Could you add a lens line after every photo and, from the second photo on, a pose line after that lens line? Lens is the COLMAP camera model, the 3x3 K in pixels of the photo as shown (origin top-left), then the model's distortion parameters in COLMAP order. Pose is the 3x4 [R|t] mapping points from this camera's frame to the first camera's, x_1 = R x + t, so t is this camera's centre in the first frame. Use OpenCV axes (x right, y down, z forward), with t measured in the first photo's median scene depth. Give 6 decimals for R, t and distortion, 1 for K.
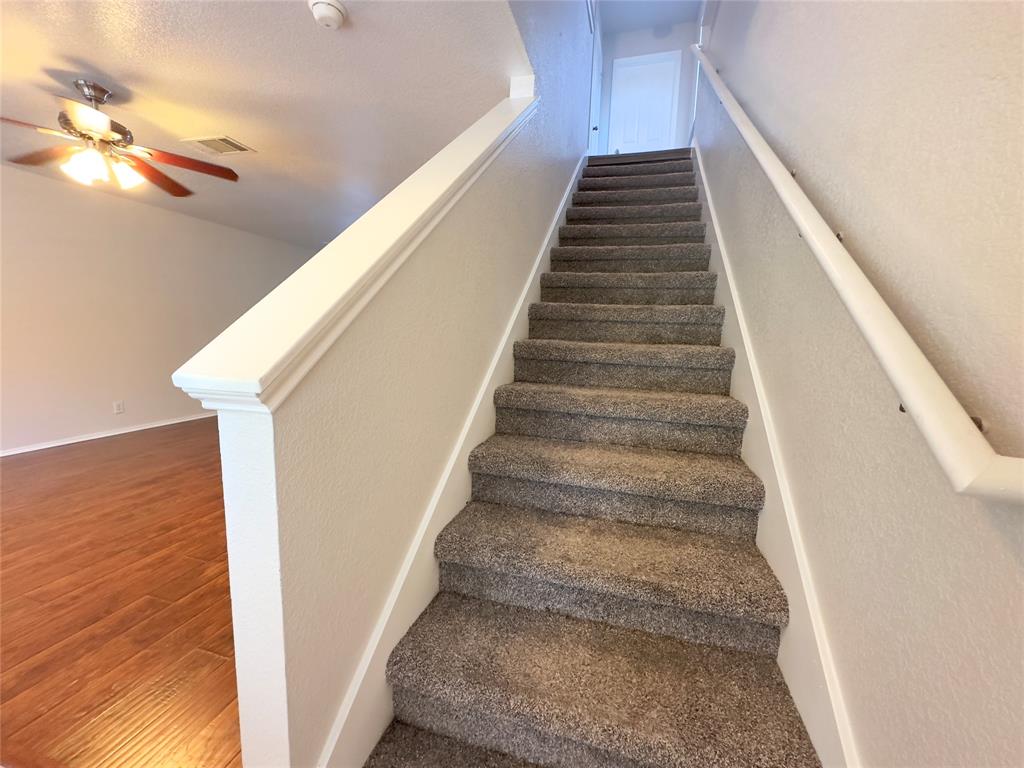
lens RADIAL K [[407.9, 0, 512.5], [0, 407.9, 385.8], [0, 0, 1]] dist [-0.001226, 0.000811]
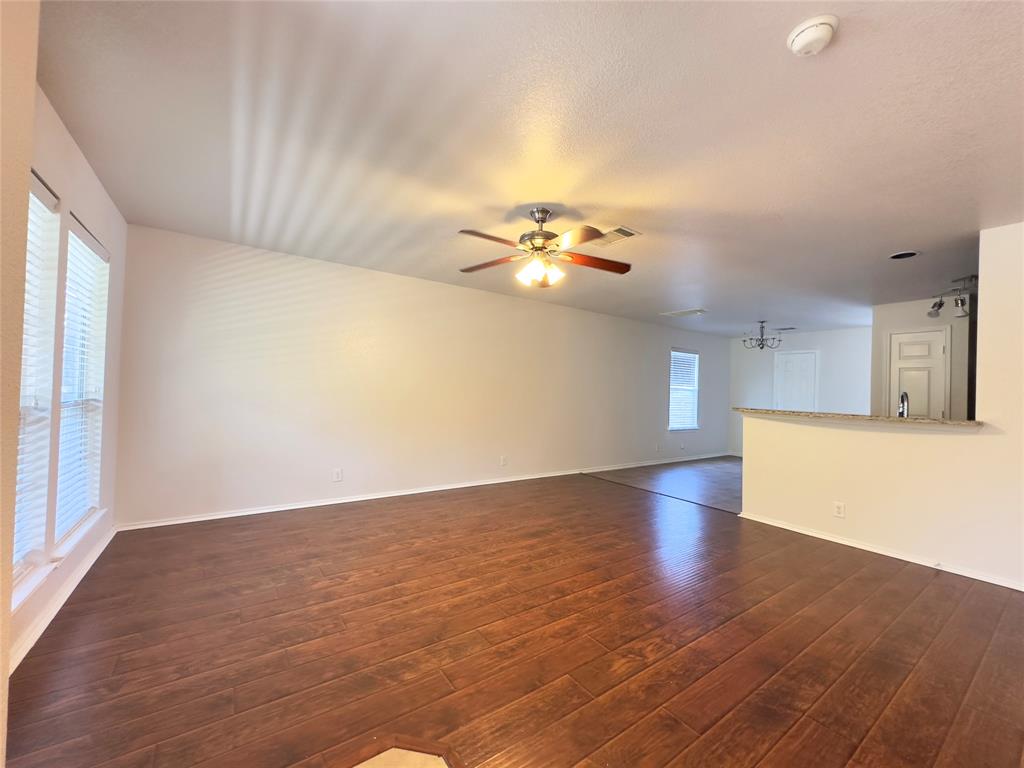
lens RADIAL K [[407.9, 0, 509.9], [0, 407.9, 383.1], [0, 0, 1]] dist [-0.001226, 0.000811]
pose [[0.777217, -0.015053, -0.629053, -0.296063], [-0.093052, 0.985972, -0.138563, -0.014344], [0.622314, 0.166228, 0.764914, 0.048502]]
